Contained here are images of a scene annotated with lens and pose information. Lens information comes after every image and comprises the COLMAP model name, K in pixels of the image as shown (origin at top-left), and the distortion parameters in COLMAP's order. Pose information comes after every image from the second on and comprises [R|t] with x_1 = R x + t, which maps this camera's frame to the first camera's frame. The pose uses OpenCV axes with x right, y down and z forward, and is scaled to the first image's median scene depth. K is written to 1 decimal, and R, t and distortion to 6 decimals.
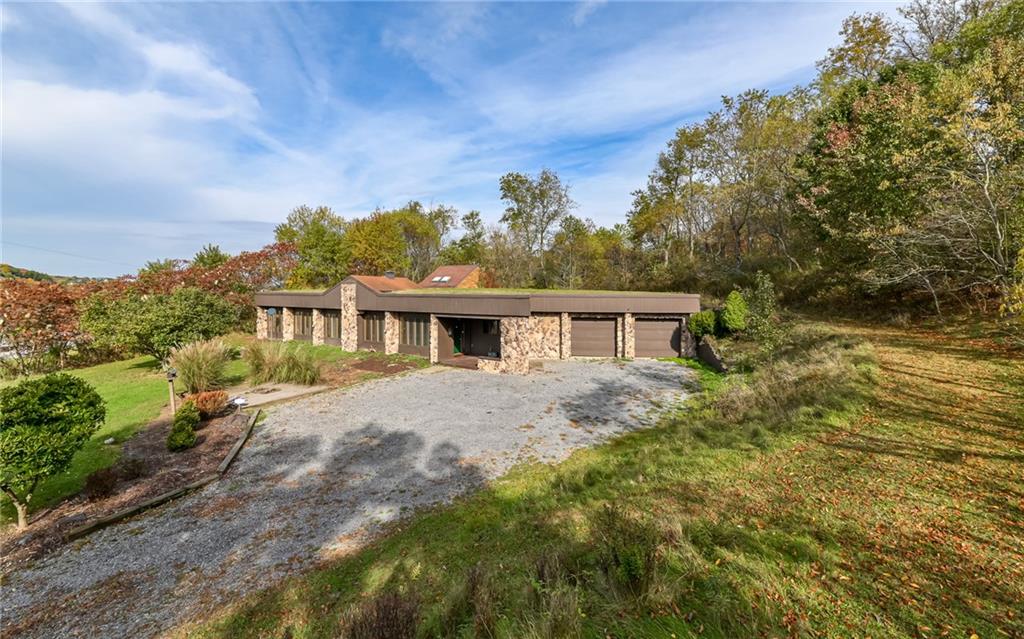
lens RADIAL K [[399.2, 0, 512.8], [0, 399.2, 305.2], [0, 0, 1]] dist [0.002544, 0.000467]
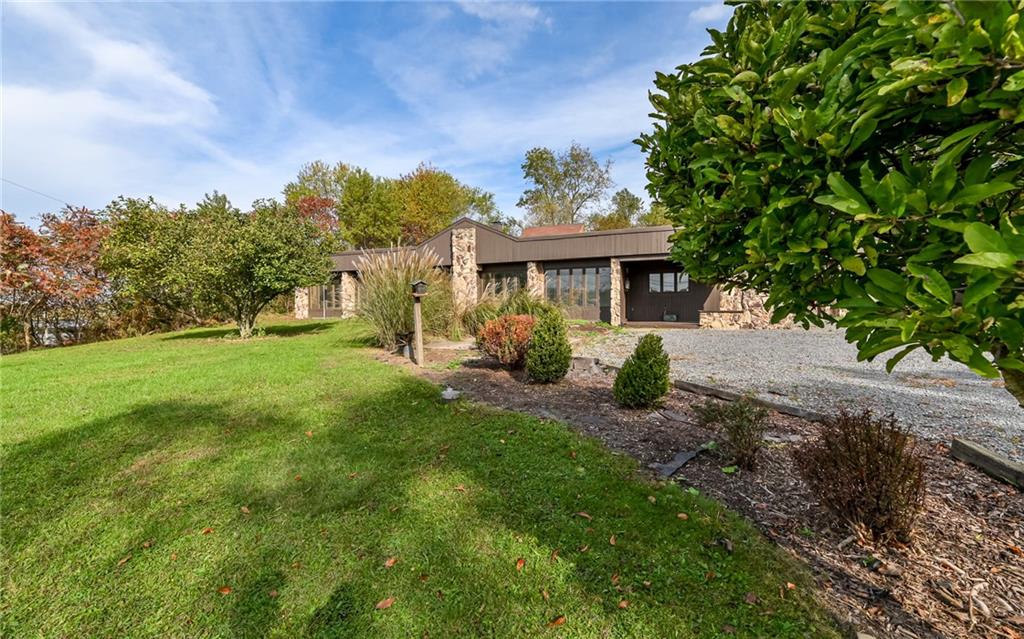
lens RADIAL K [[399.2, 0, 519.0], [0, 399.2, 309.8], [0, 0, 1]] dist [0.002544, 0.000467]
pose [[0.990073, -0.018417, 0.139343, -0.452362], [0.020451, 0.999704, -0.013174, 0.115801], [-0.139059, 0.015893, 0.990157, 0.288652]]
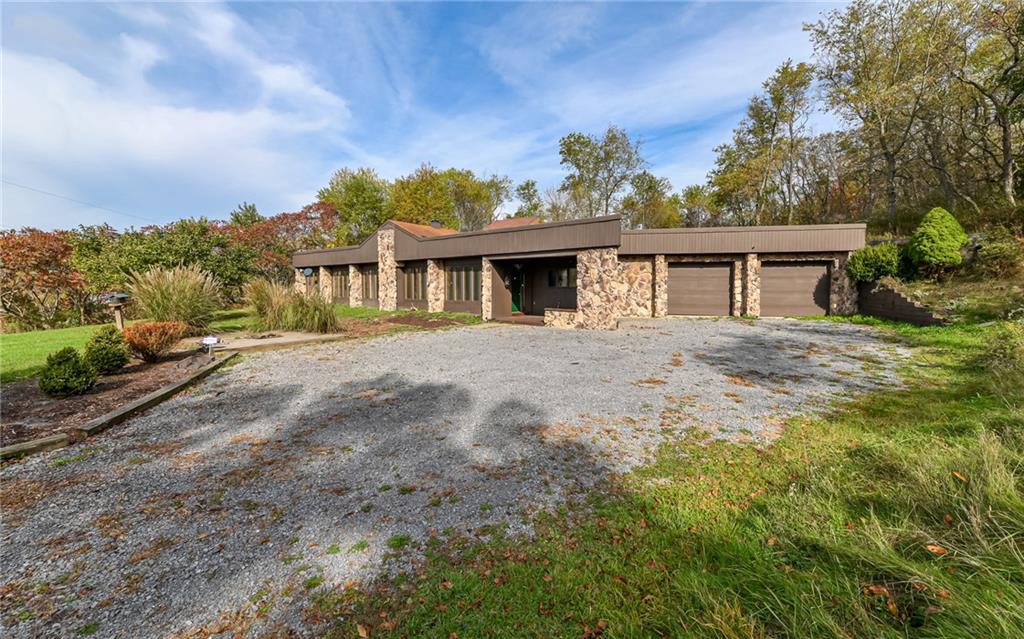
lens RADIAL K [[399.2, 0, 513.6], [0, 399.2, 314.5], [0, 0, 1]] dist [0.002544, 0.000467]
pose [[0.991463, 0.002477, -0.130362, -0.042134], [0.002709, 0.999212, 0.039587, 0.097903], [0.130358, -0.039603, 0.990676, 0.223229]]
